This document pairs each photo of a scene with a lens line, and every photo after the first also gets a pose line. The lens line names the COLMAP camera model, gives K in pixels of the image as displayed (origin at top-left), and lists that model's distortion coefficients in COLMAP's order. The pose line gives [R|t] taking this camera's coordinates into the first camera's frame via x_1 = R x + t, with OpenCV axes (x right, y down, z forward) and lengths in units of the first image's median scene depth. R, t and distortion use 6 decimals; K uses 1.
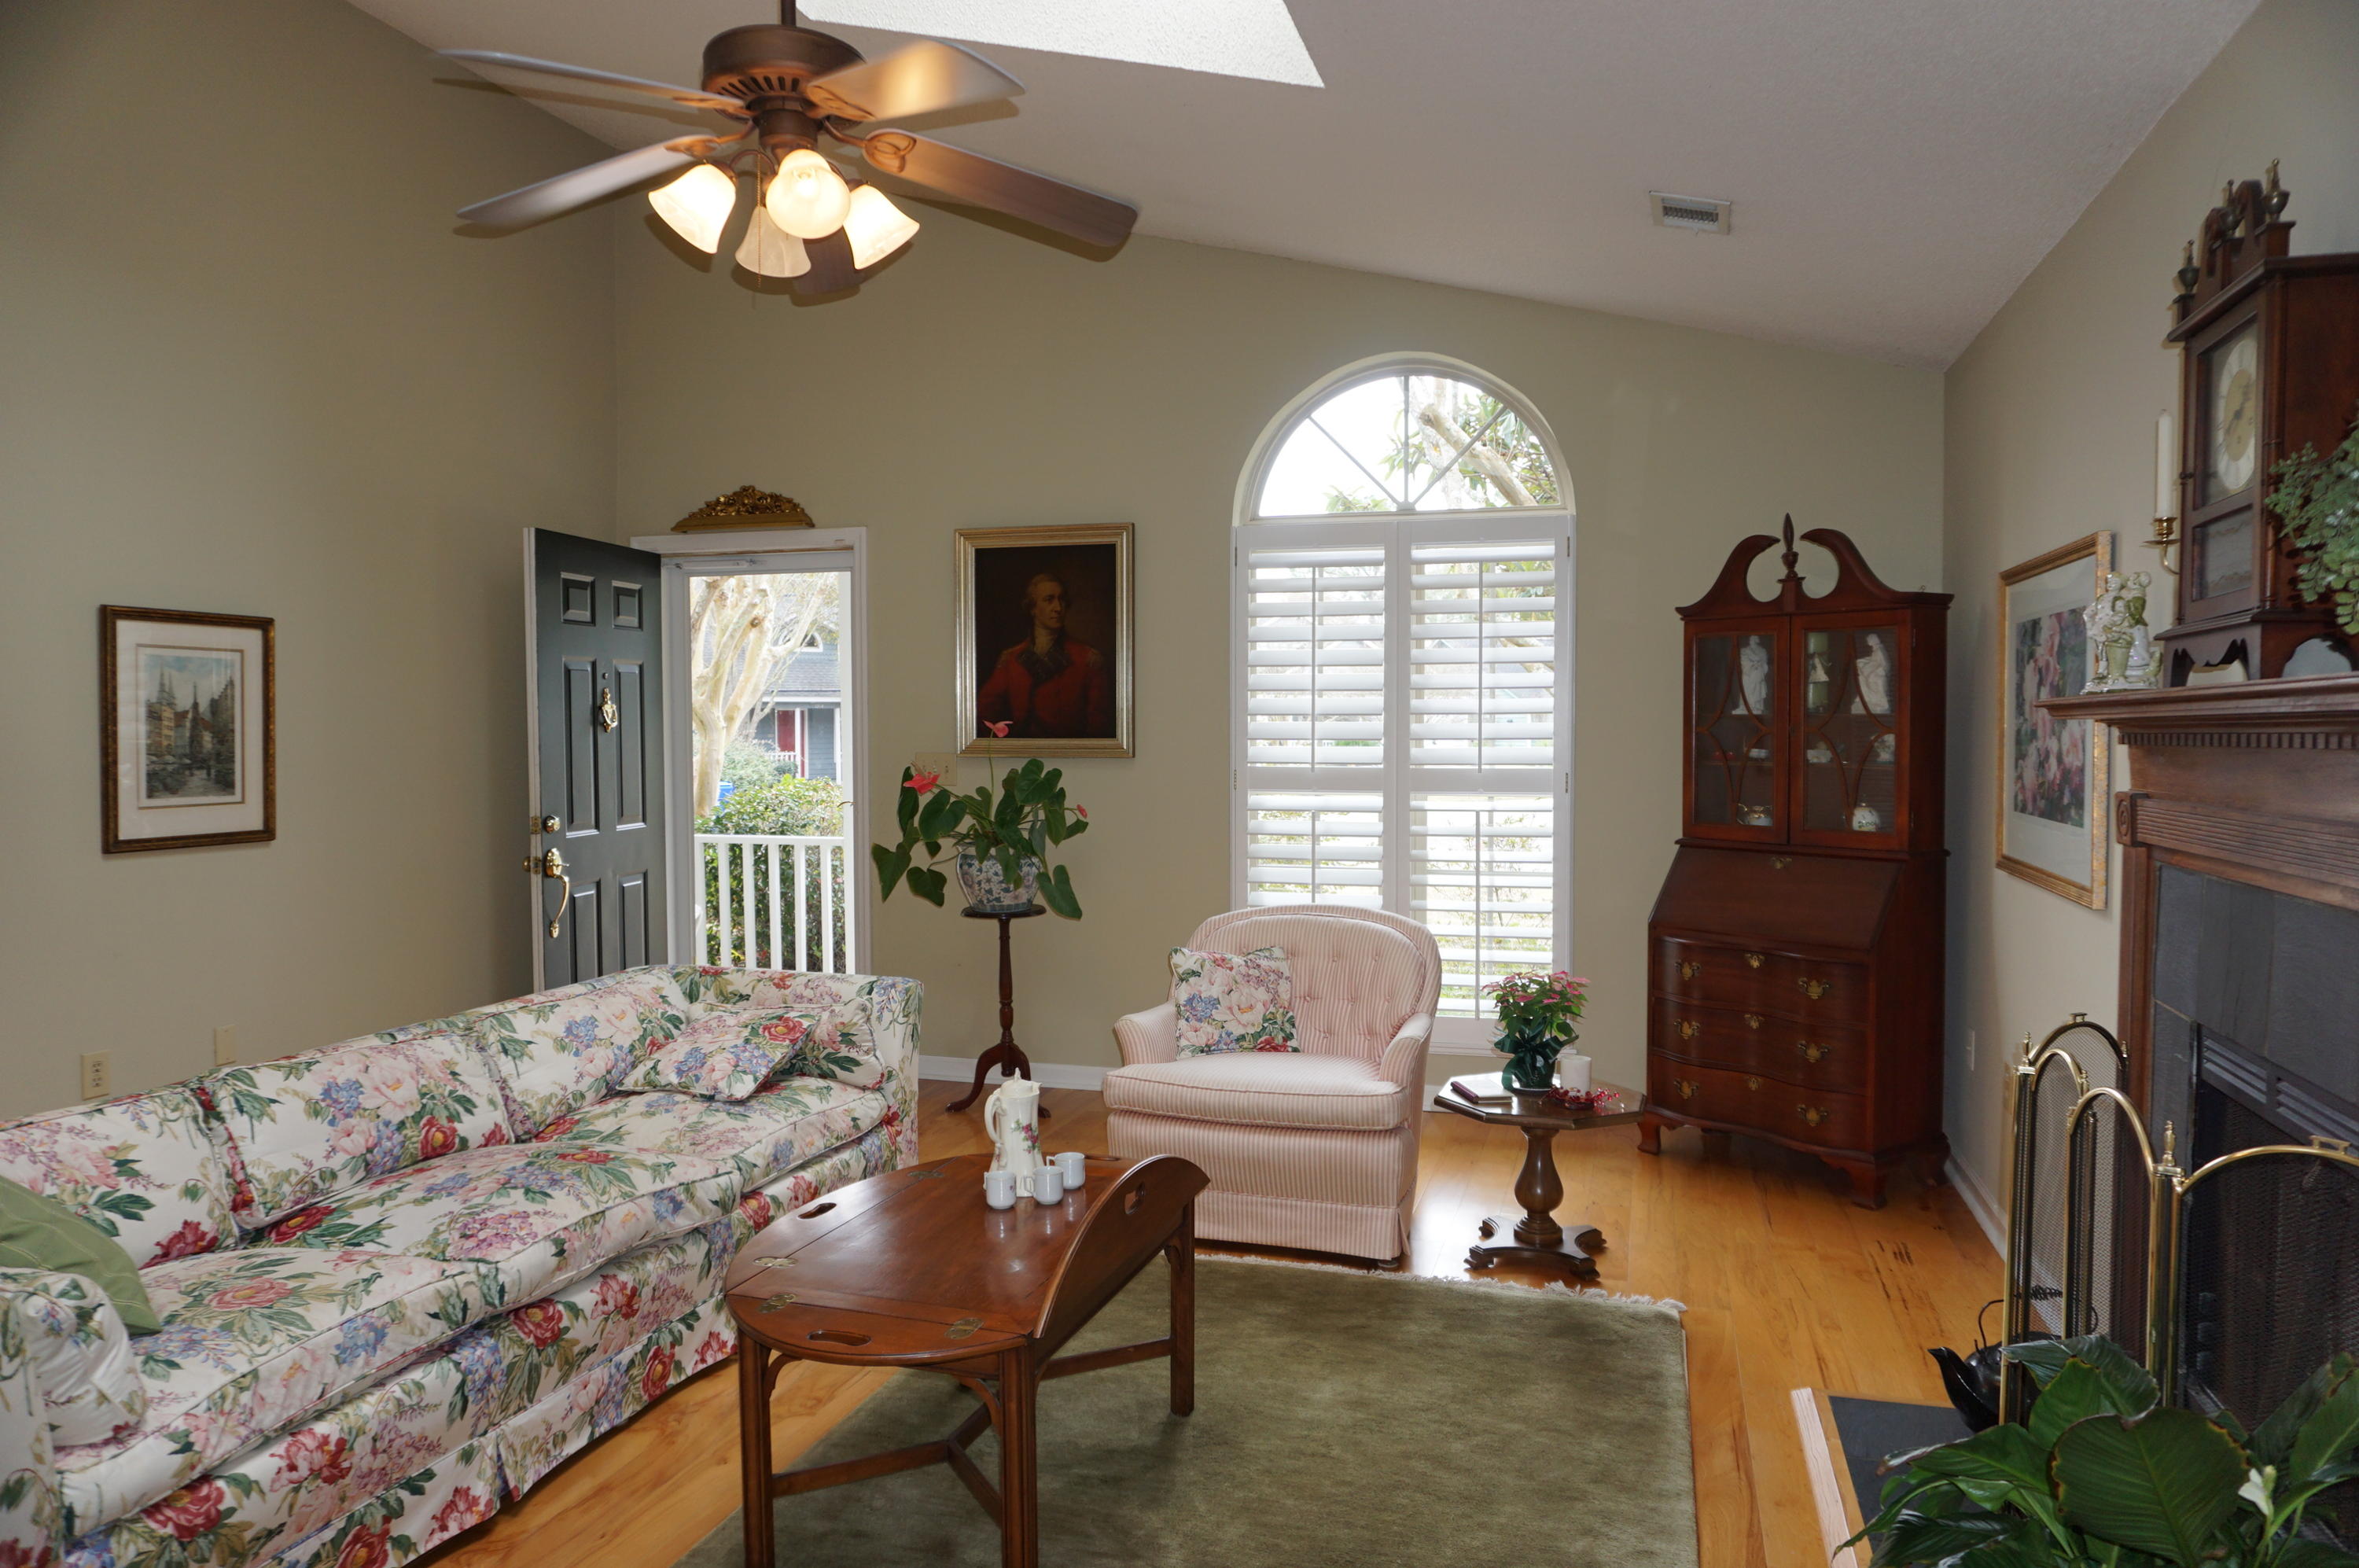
lens RADIAL K [[1581.1, 0, 1175.6], [0, 1581.1, 792.5], [0, 0, 1]] dist [-0.032435, 0.025132]
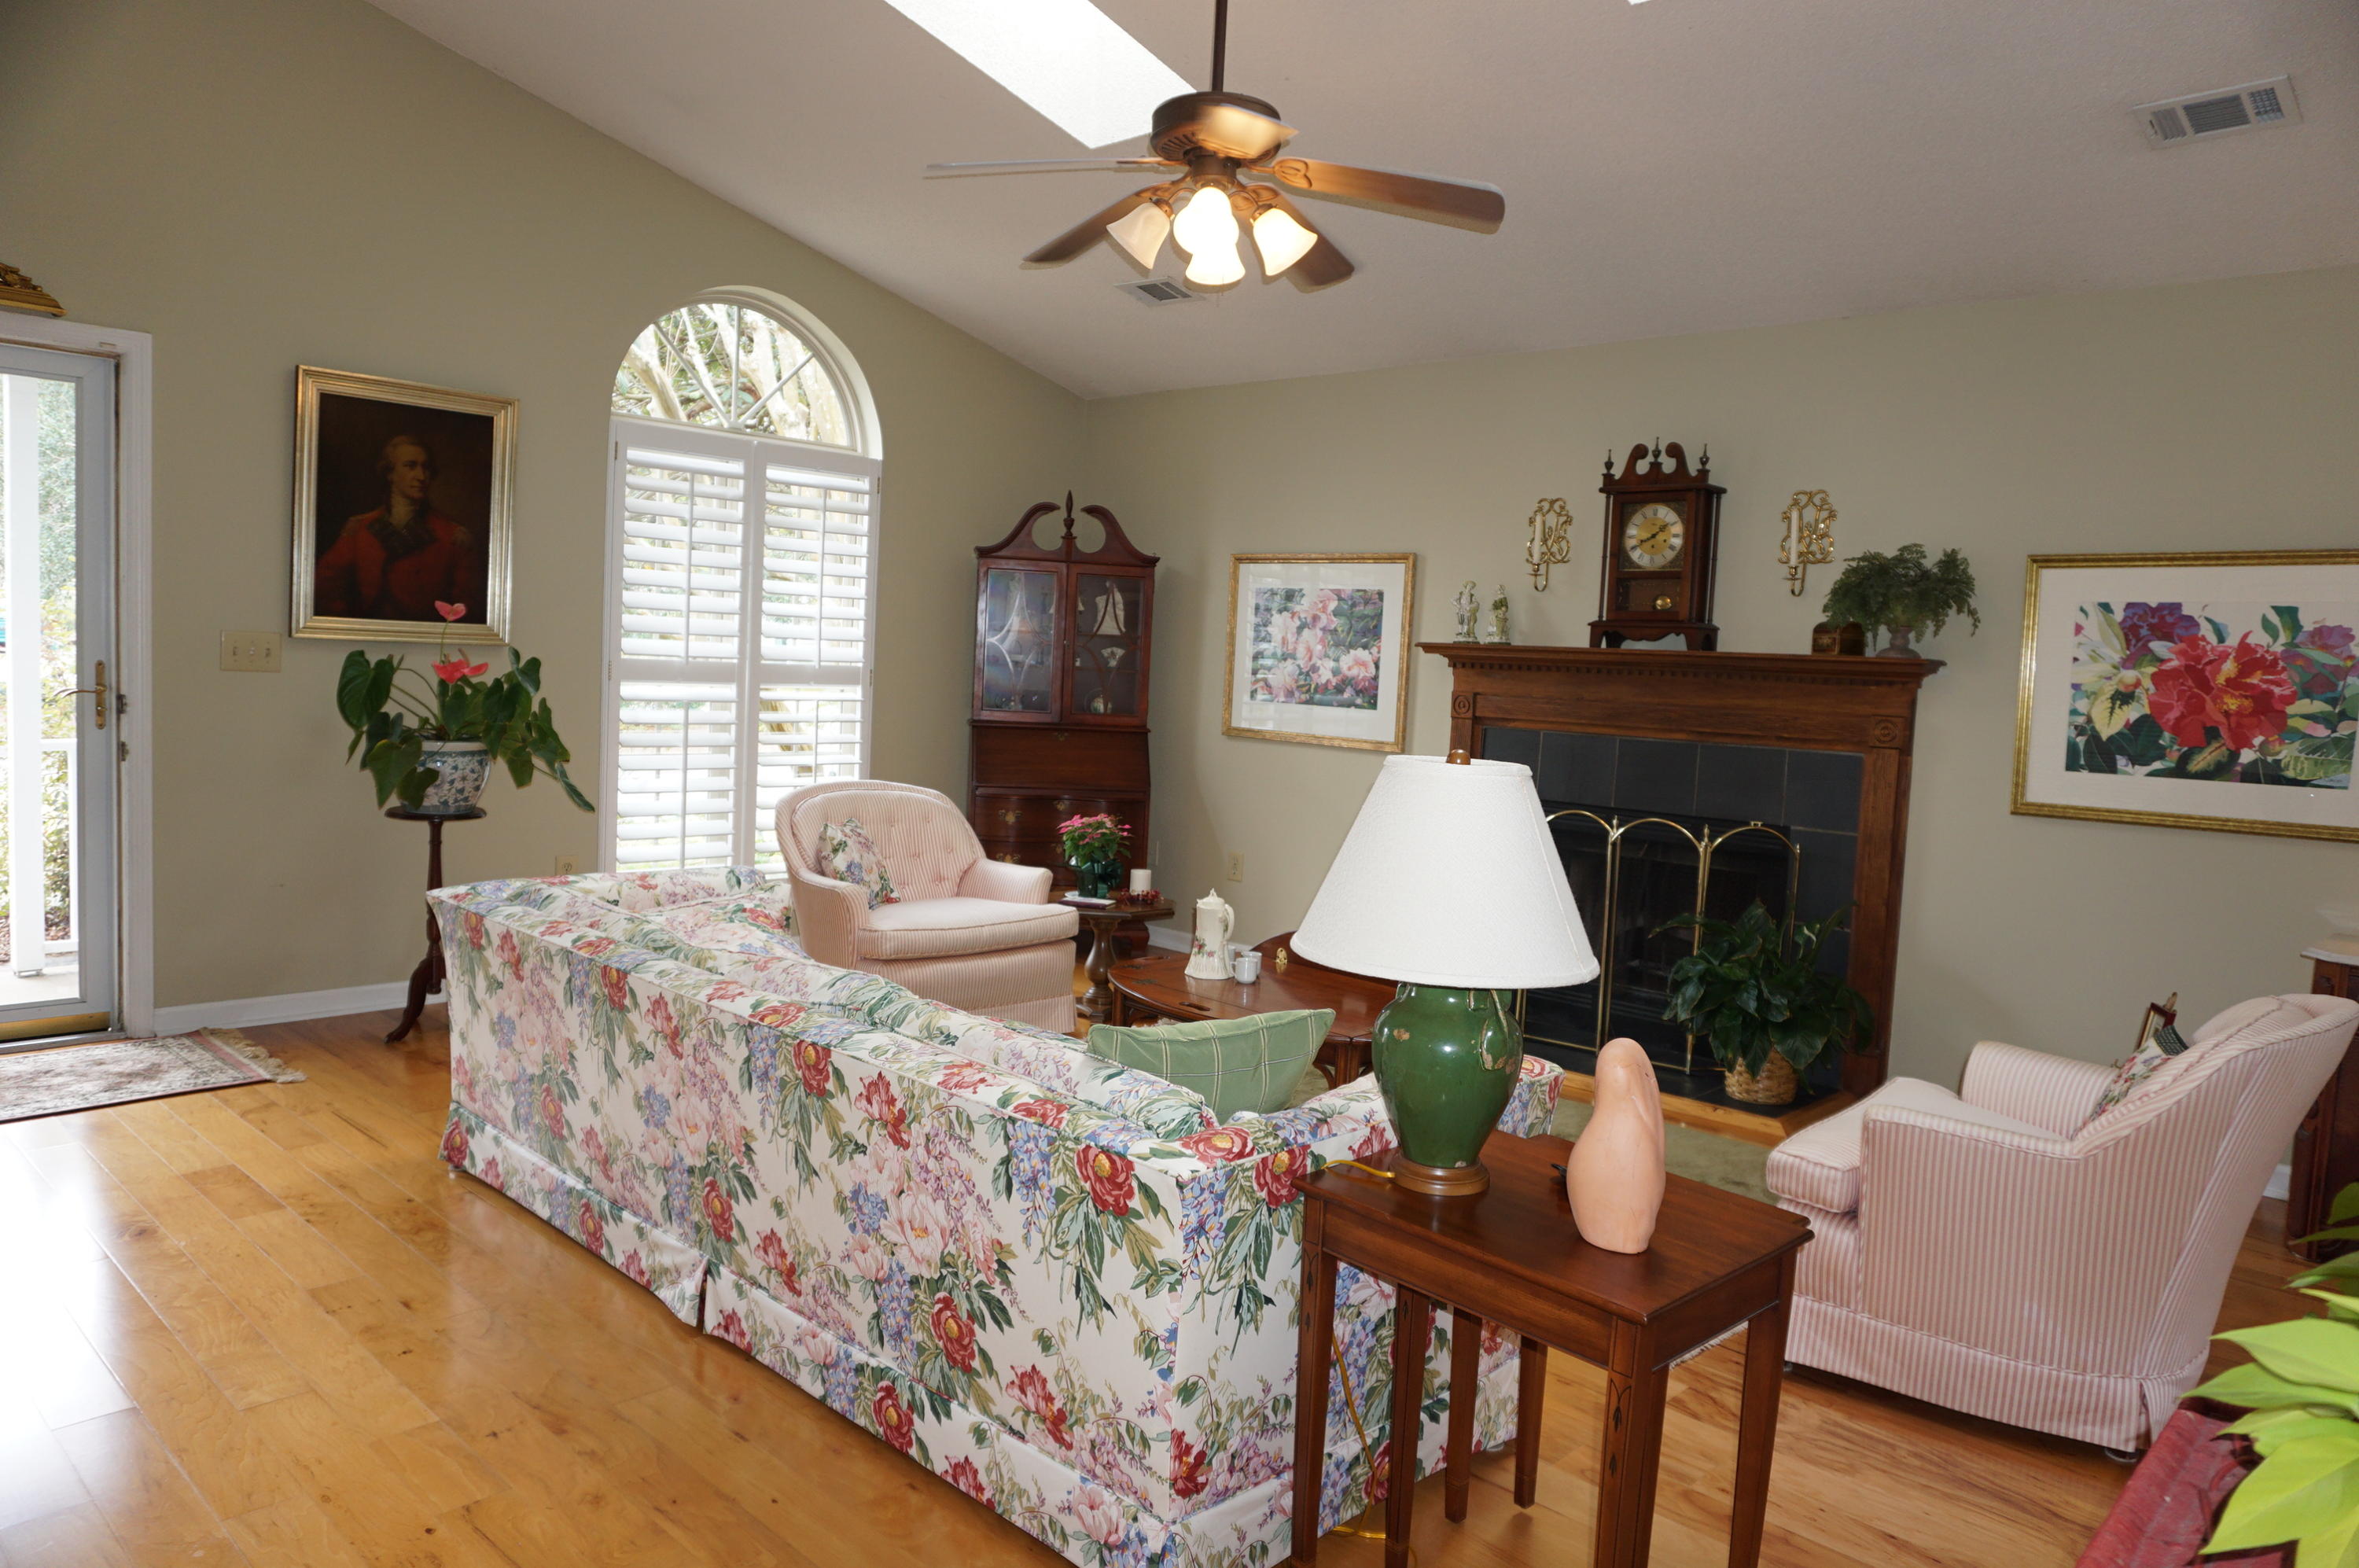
lens RADIAL K [[1581.1, 0, 1182.0], [0, 1581.1, 774.8], [0, 0, 1]] dist [-0.032435, 0.025132]
pose [[0.461457, -0.044417, 0.886050, -0.705372], [-0.010664, 0.998396, 0.055602, -0.001476], [-0.887098, -0.035107, 0.460243, 0.206672]]
